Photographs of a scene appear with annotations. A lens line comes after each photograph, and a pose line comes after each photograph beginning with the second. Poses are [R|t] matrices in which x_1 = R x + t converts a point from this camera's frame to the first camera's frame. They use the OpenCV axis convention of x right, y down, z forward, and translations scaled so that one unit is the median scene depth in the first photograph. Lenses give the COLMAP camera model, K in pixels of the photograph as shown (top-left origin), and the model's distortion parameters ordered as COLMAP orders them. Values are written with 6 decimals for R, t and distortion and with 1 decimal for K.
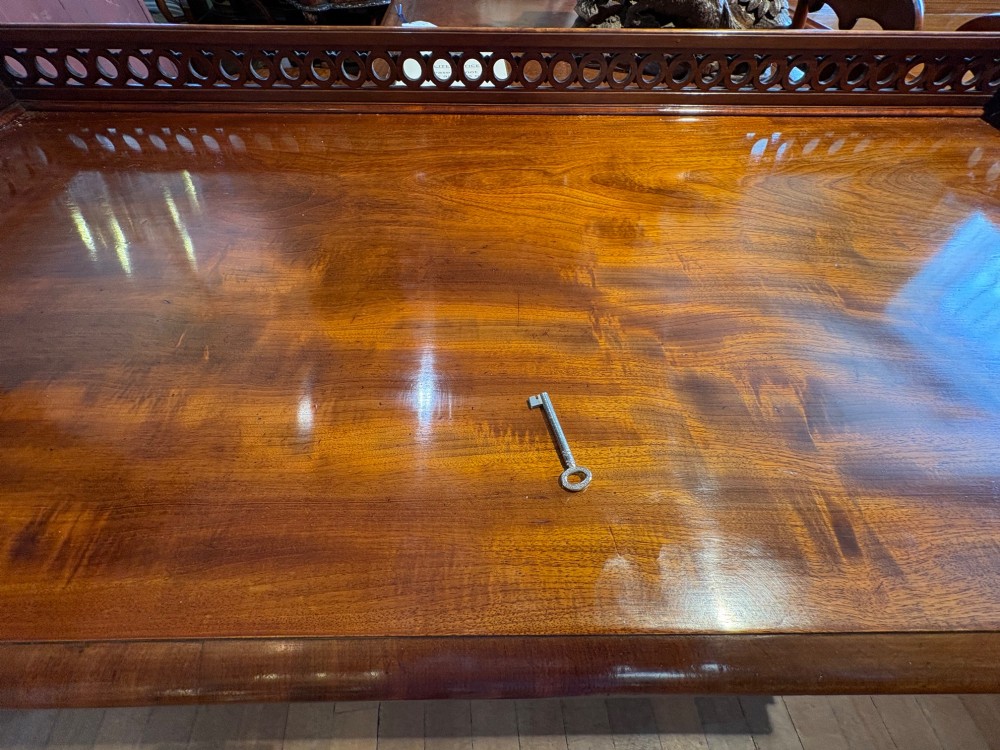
lens RADIAL K [[405.9, 0, 500.0], [0, 405.9, 375.0], [0, 0, 1]] dist [0.000048, -0.000092]
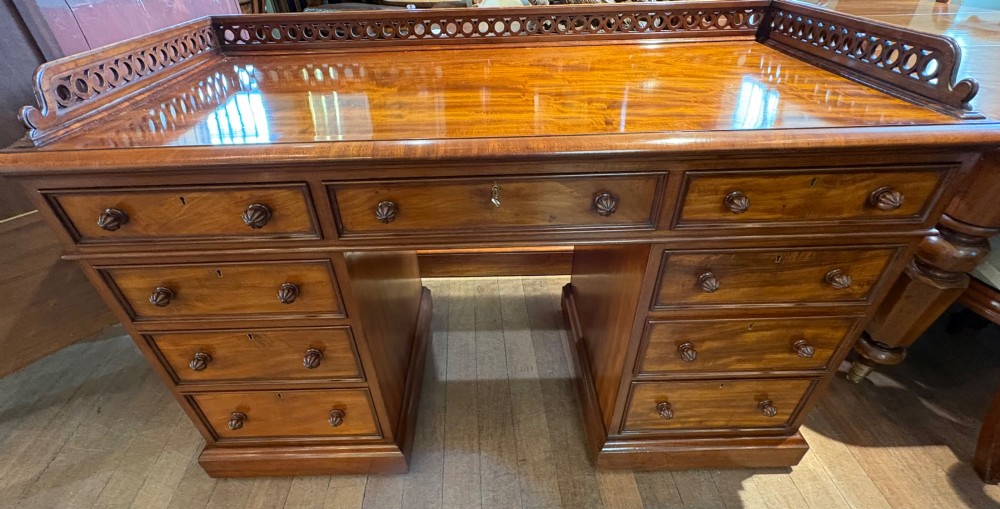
lens RADIAL K [[452.8, 0, 488.3], [0, 452.8, 262.7], [0, 0, 1]] dist [0.000252, -0.000365]
pose [[0.999333, -0.026649, -0.024954, 0.059788], [0.017872, 0.953102, -0.302121, 1.066330], [0.031835, 0.301474, 0.952943, -0.773879]]
